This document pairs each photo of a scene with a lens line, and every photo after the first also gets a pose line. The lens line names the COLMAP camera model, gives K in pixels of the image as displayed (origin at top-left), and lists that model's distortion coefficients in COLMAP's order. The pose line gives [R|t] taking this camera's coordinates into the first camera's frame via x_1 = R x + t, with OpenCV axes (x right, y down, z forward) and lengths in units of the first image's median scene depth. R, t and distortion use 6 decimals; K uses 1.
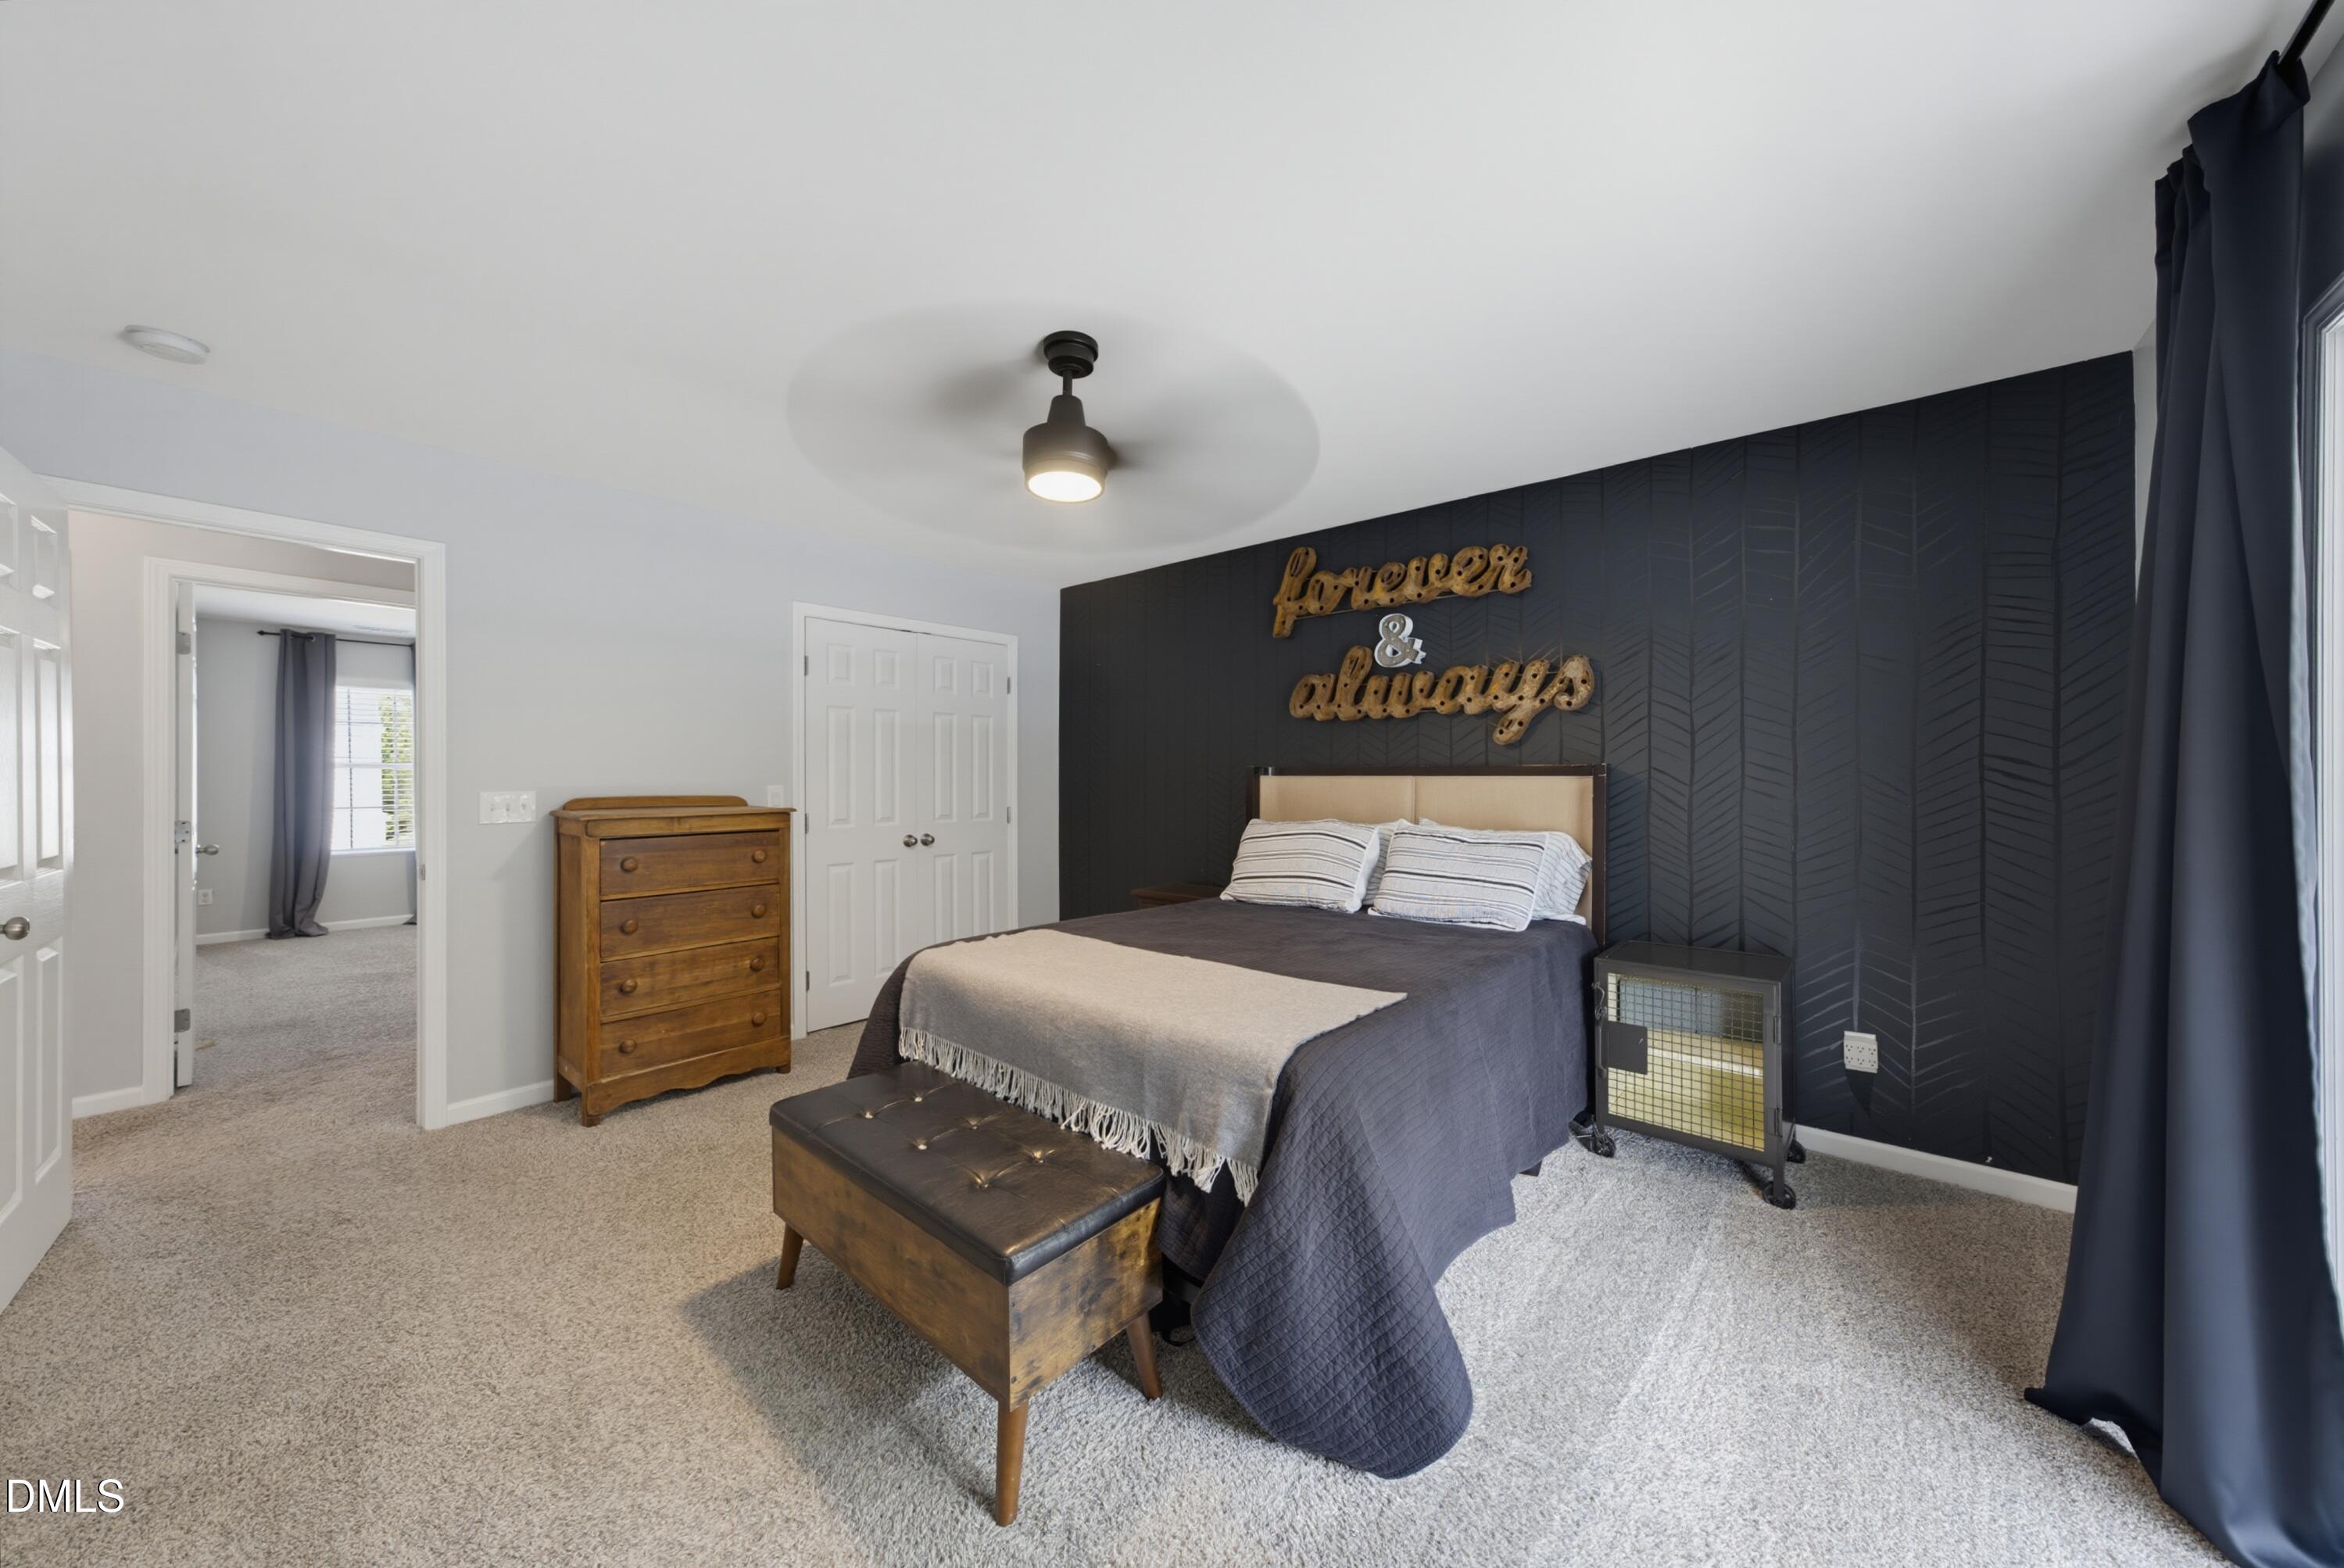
lens RADIAL K [[800.9, 0, 1188.7], [0, 800.9, 788.5], [0, 0, 1]] dist [-0.009857, 0.002093]
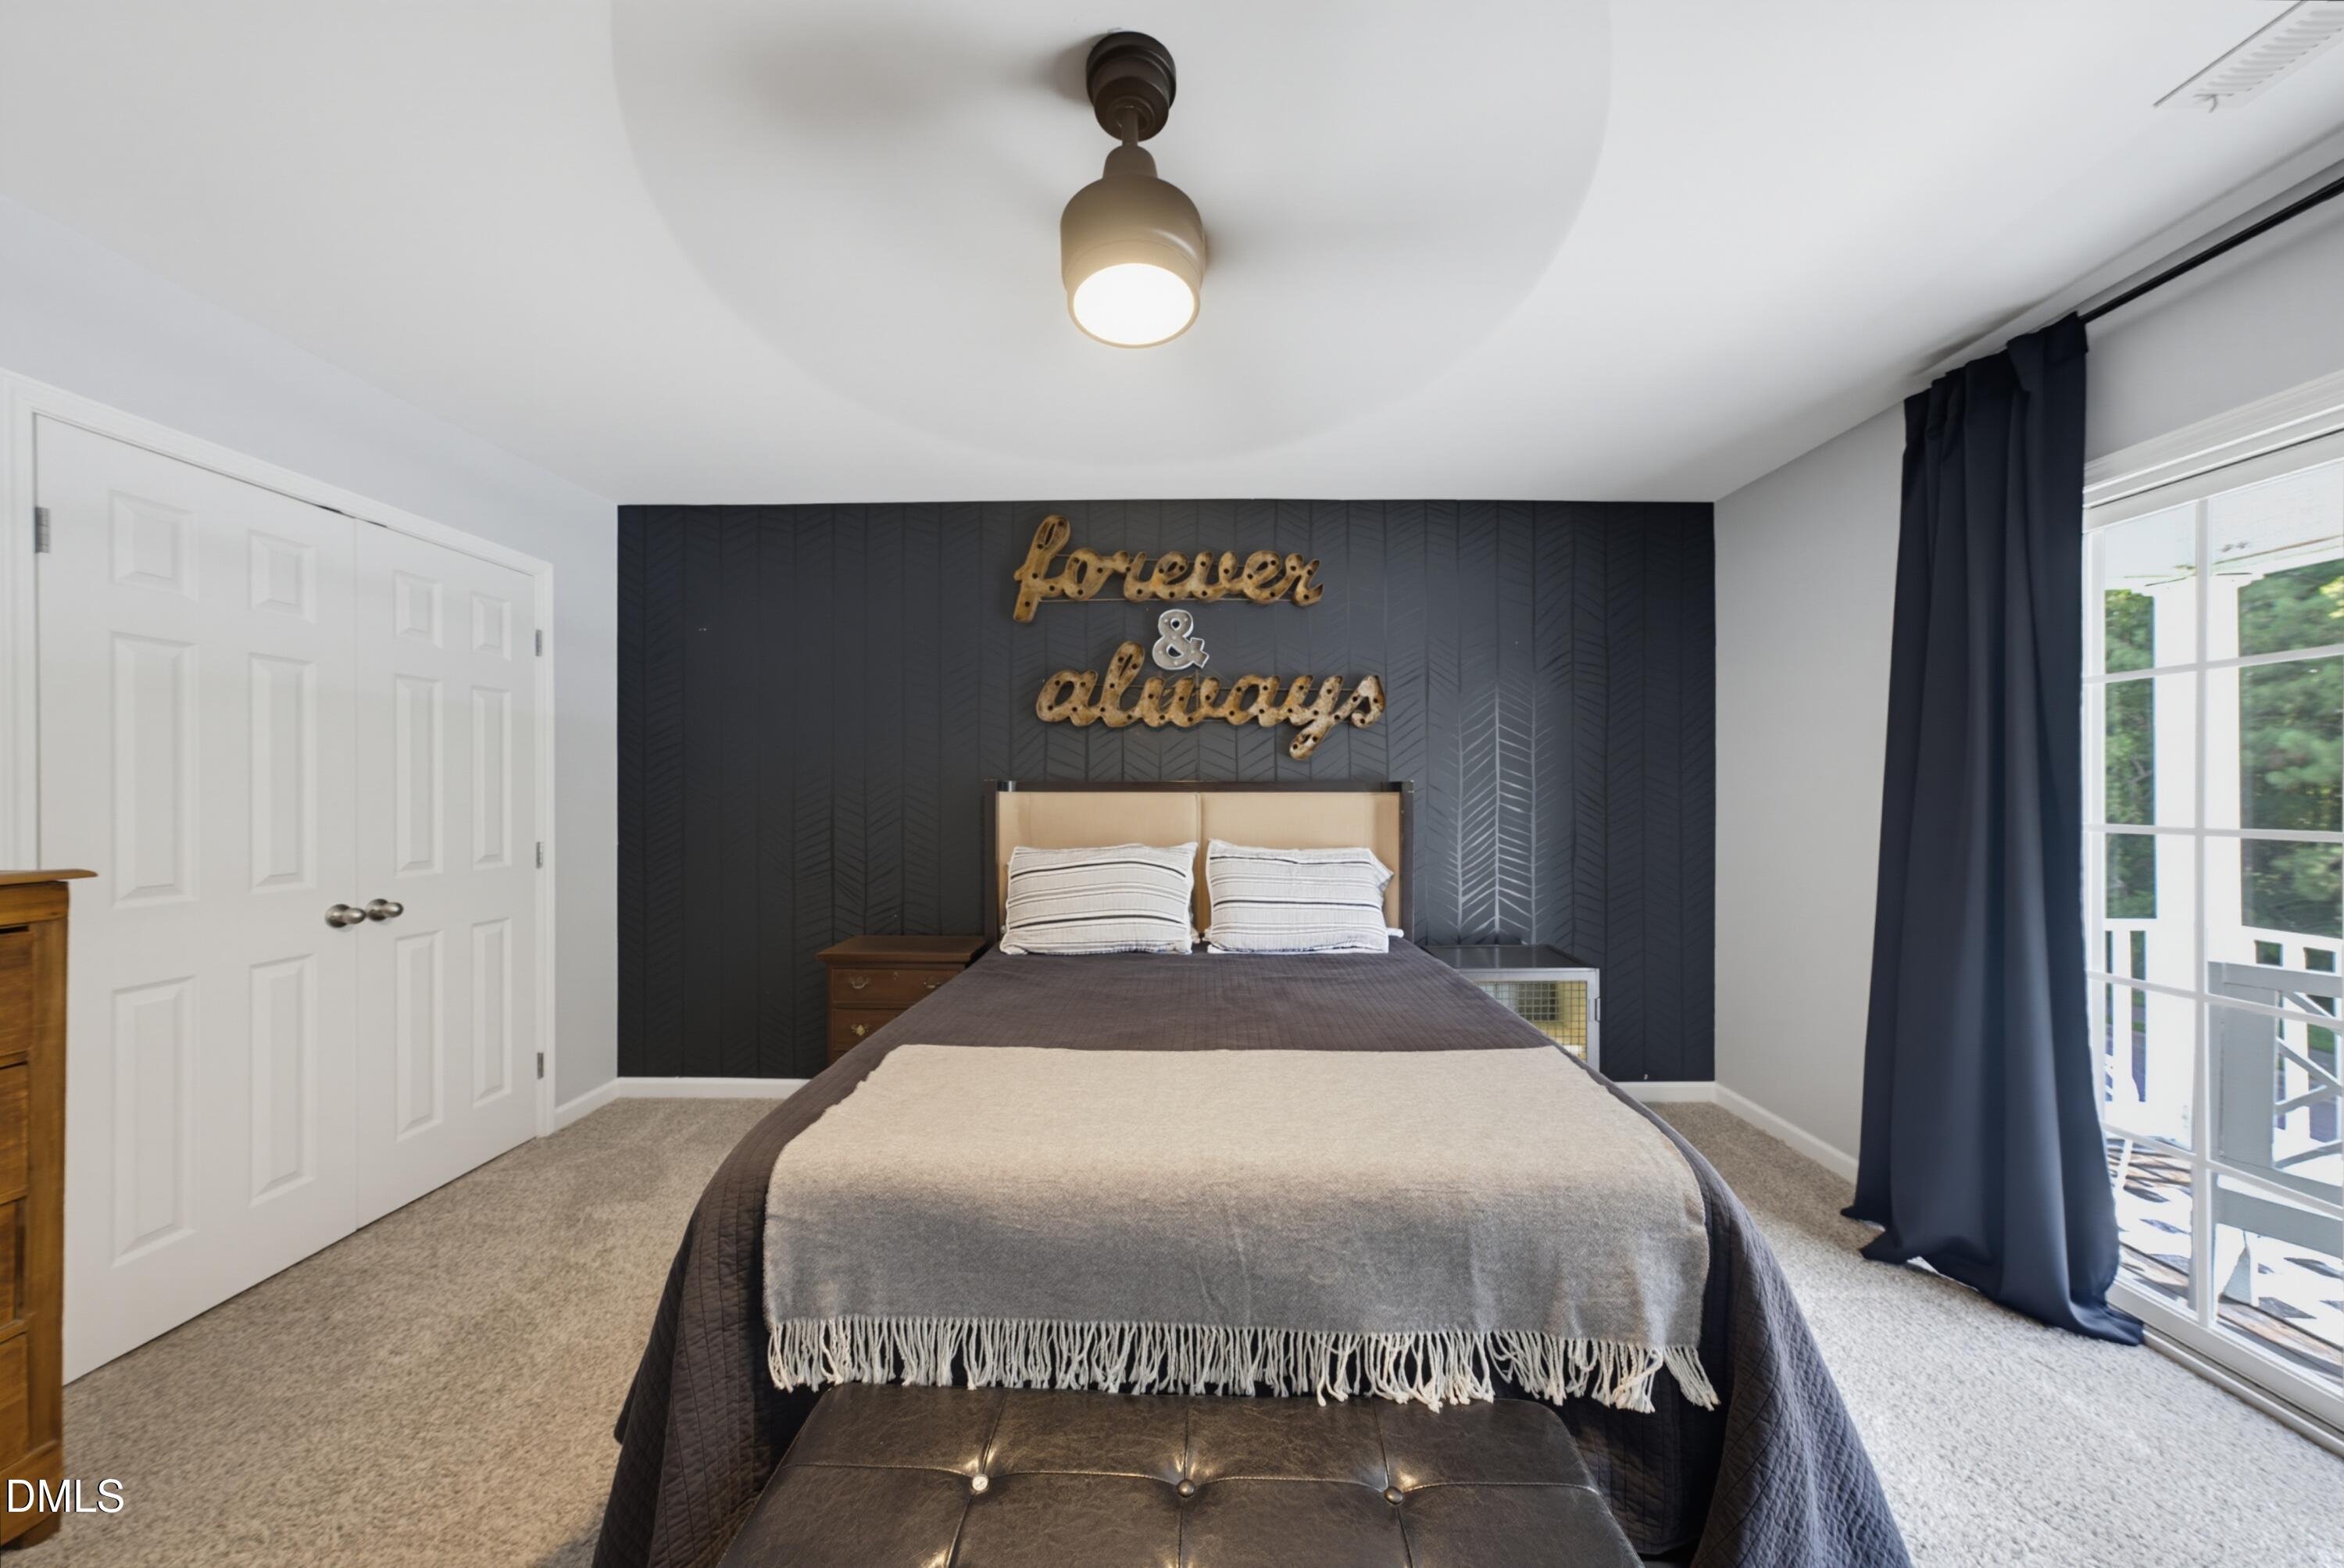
lens RADIAL K [[800.9, 0, 1186.6], [0, 800.9, 791.8], [0, 0, 1]] dist [-0.009857, 0.002093]
pose [[0.773131, -0.000042, 0.634246, -0.314619], [0.008626, 0.999908, -0.010449, -0.006659], [-0.634187, 0.013549, 0.773061, 0.319521]]
